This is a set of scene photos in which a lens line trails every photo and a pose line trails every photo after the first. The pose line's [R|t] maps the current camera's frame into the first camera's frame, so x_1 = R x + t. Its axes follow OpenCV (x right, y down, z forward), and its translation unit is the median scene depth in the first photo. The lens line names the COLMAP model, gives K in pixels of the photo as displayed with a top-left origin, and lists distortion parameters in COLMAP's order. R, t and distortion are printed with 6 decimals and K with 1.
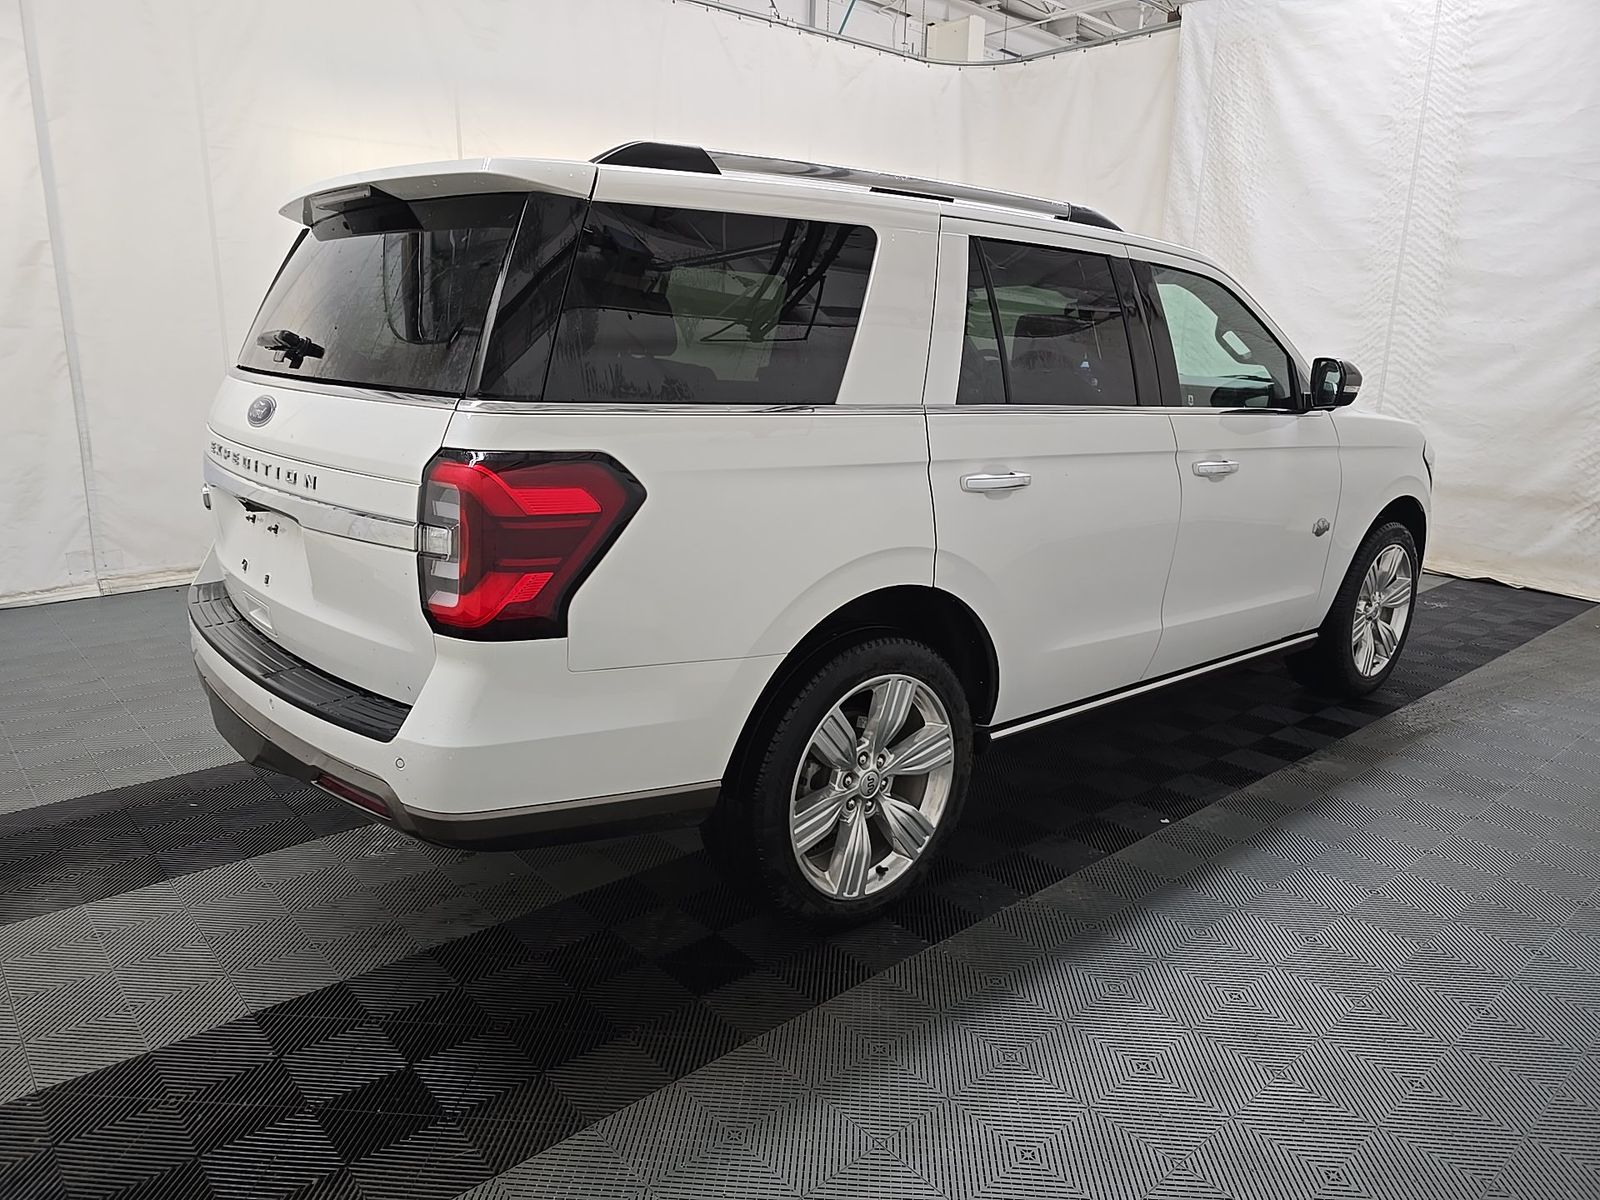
lens RADIAL K [[1102.6, 0, 766.6], [0, 1102.6, 598.6], [0, 0, 1]] dist [-0.000539, -0.001330]
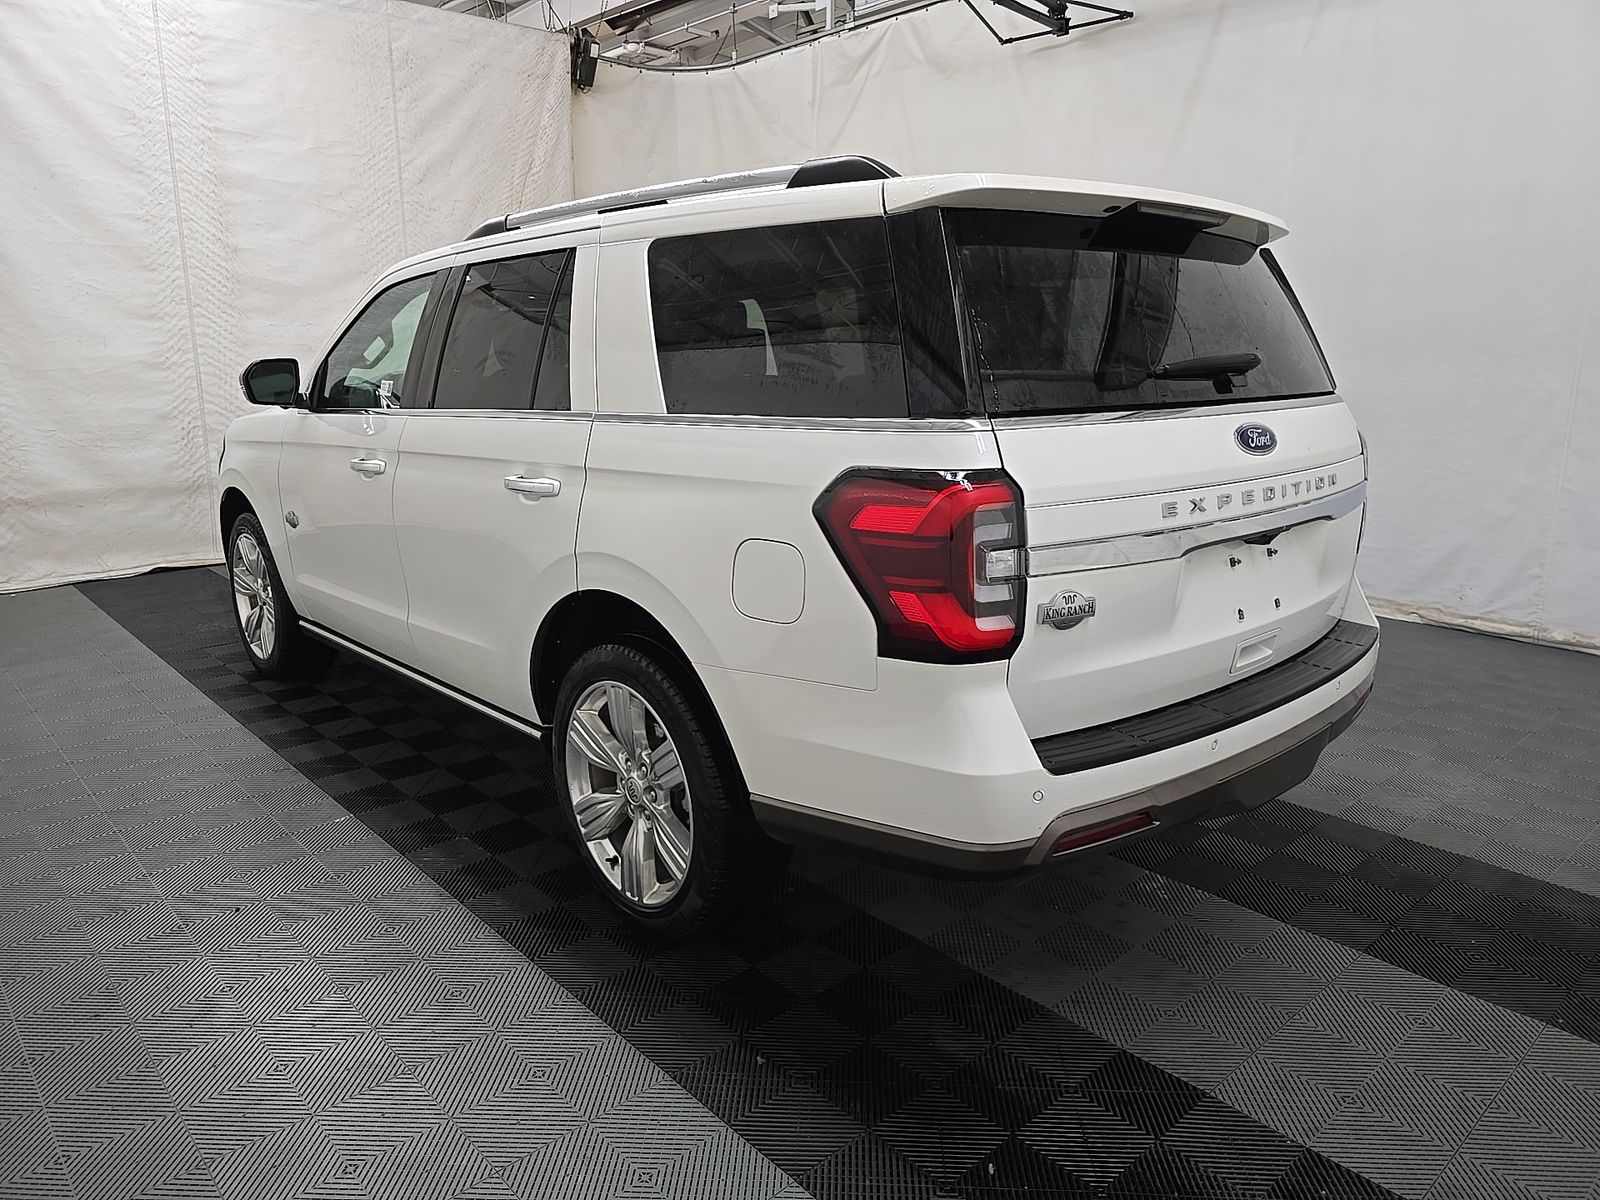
lens RADIAL K [[1095.4, 0, 800.0], [0, 1095.4, 600.0], [0, 0, 1]] dist [0.040855, -0.033148]
pose [[-0.048058, -0.238827, 0.969872, -0.519184], [0.232404, 0.941672, 0.243399, -0.135737], [-0.971431, 0.237100, 0.010249, 0.529920]]
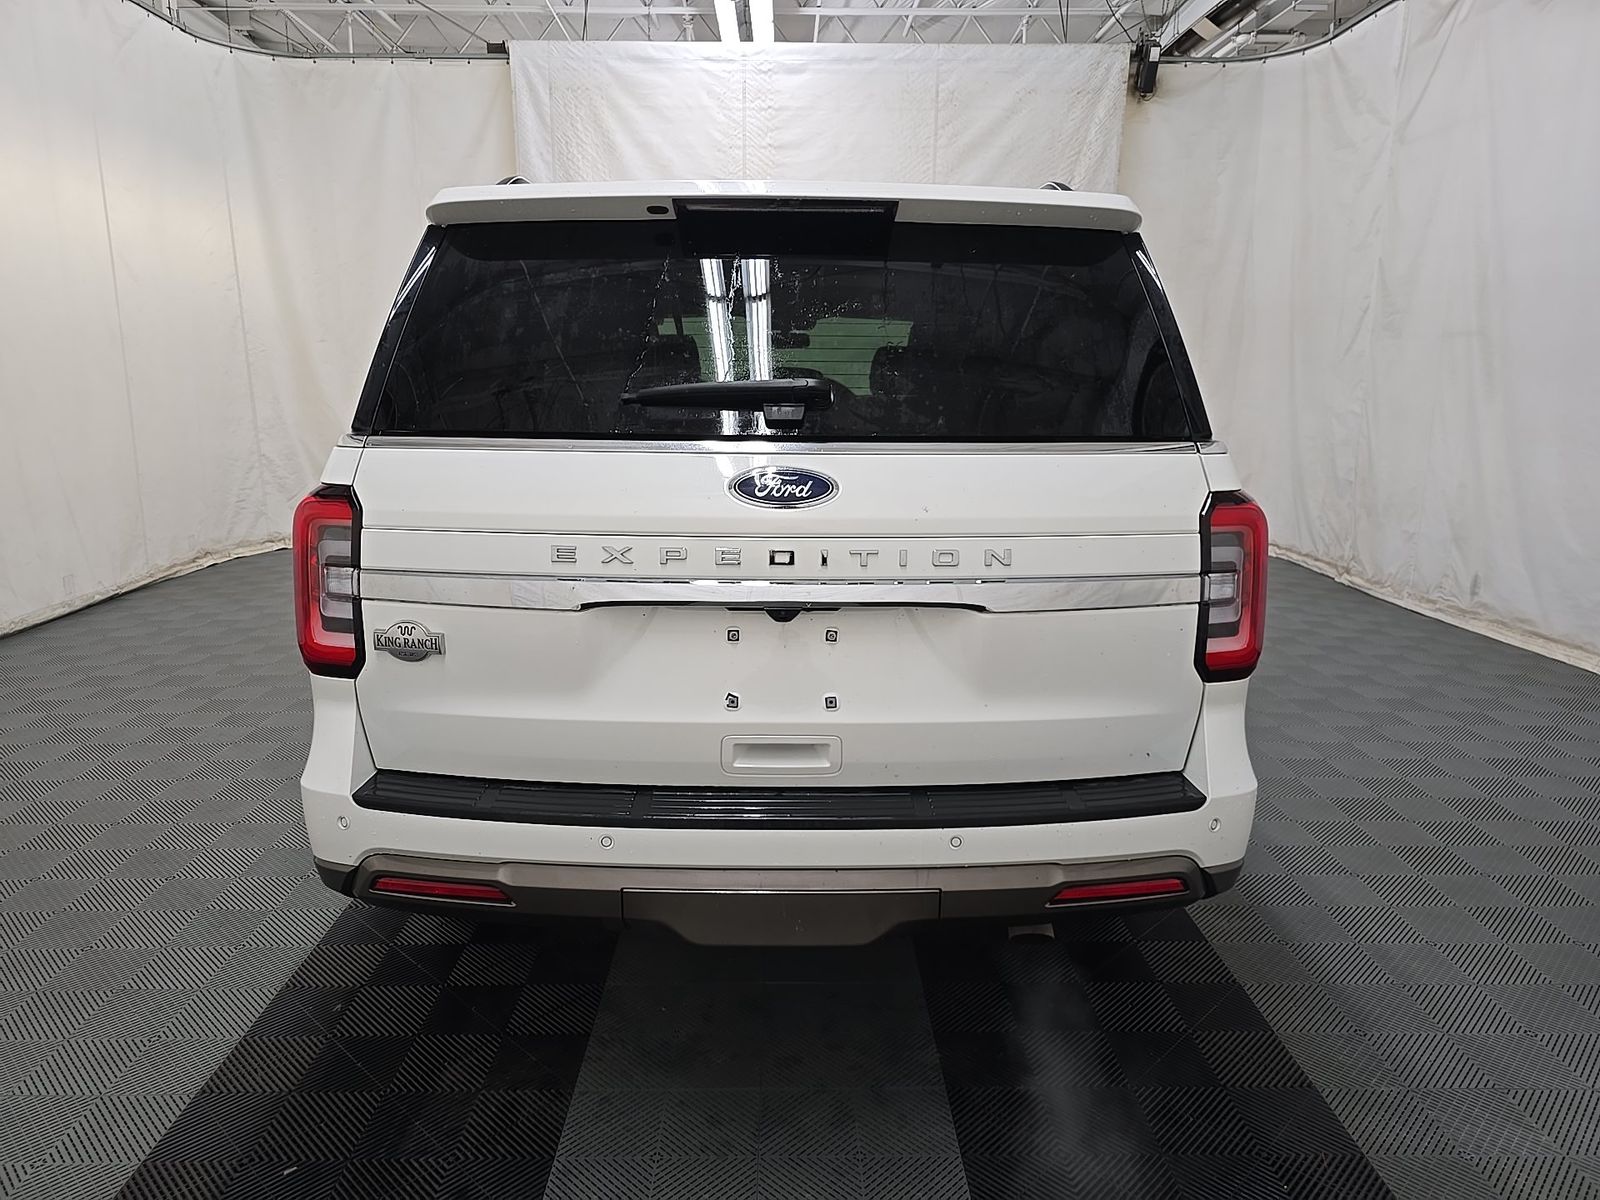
lens RADIAL K [[1095.4, 0, 800.0], [0, 1095.4, 600.0], [0, 0, 1]] dist [0.040855, -0.033148]
pose [[0.632134, -0.173395, 0.755209, -0.378676], [0.184006, 0.980353, 0.071069, -0.053352], [-0.752694, 0.094037, 0.651620, 0.191056]]
